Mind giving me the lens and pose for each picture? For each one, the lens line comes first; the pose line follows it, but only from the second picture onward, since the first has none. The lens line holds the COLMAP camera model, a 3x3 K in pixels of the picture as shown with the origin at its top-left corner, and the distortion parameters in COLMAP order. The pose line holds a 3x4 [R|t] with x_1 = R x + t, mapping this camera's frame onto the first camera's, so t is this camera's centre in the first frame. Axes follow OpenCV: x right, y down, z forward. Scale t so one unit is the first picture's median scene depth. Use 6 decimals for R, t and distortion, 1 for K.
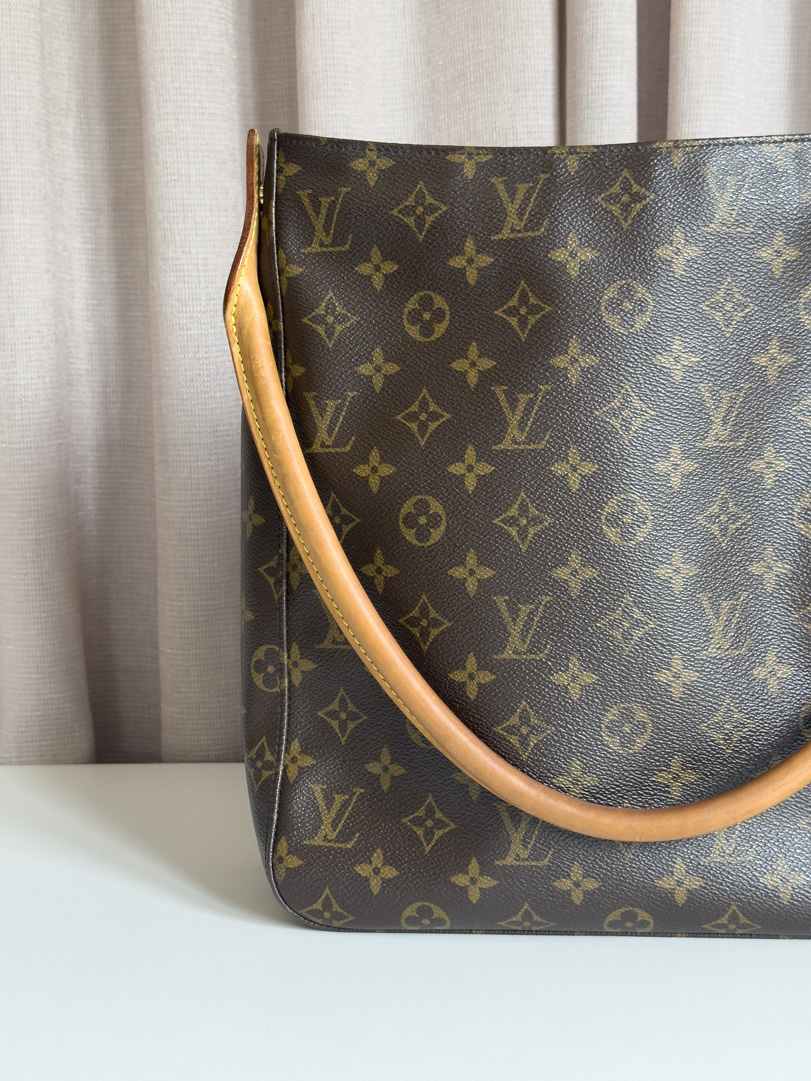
lens RADIAL K [[1546.1, 0, 401.8], [0, 1546.1, 542.5], [0, 0, 1]] dist [0.161697, 0.000000]
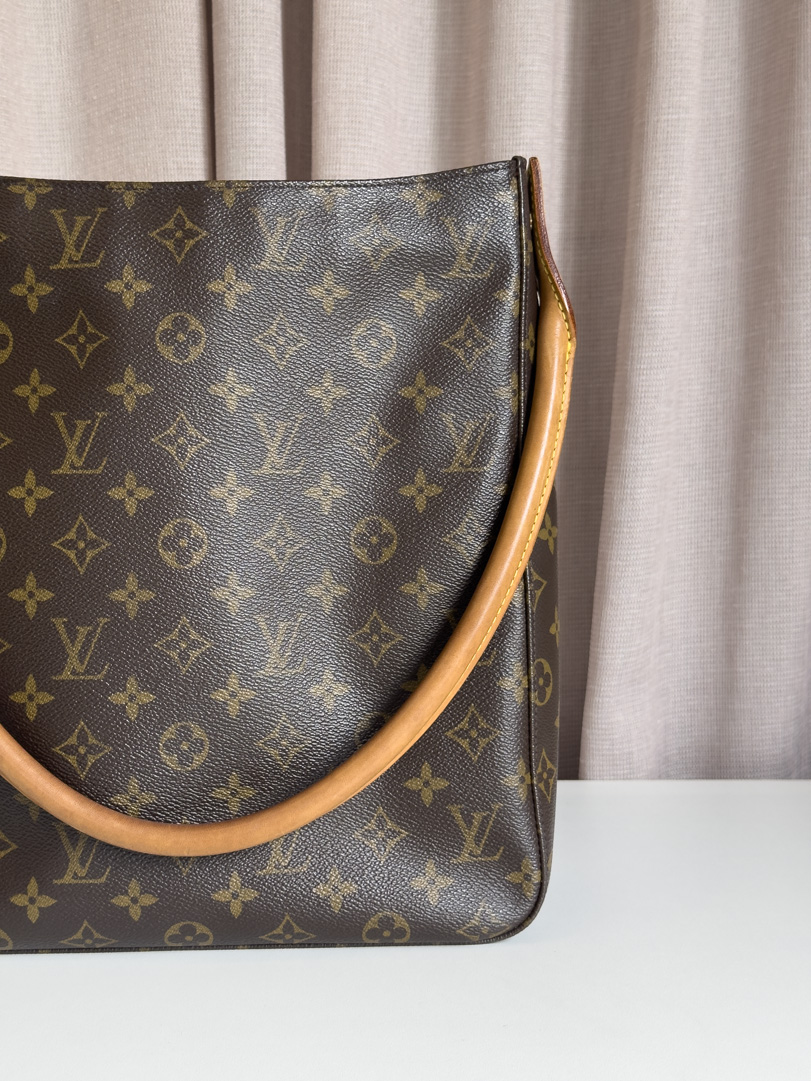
lens RADIAL K [[1546.1, 0, 400.8], [0, 1546.1, 543.8], [0, 0, 1]] dist [0.161697, 0.000000]
pose [[0.997078, 0.003732, 0.076300, 0.204243], [-0.002161, 0.999784, -0.020664, 0.006368], [-0.076360, 0.020439, 0.996871, -0.039216]]
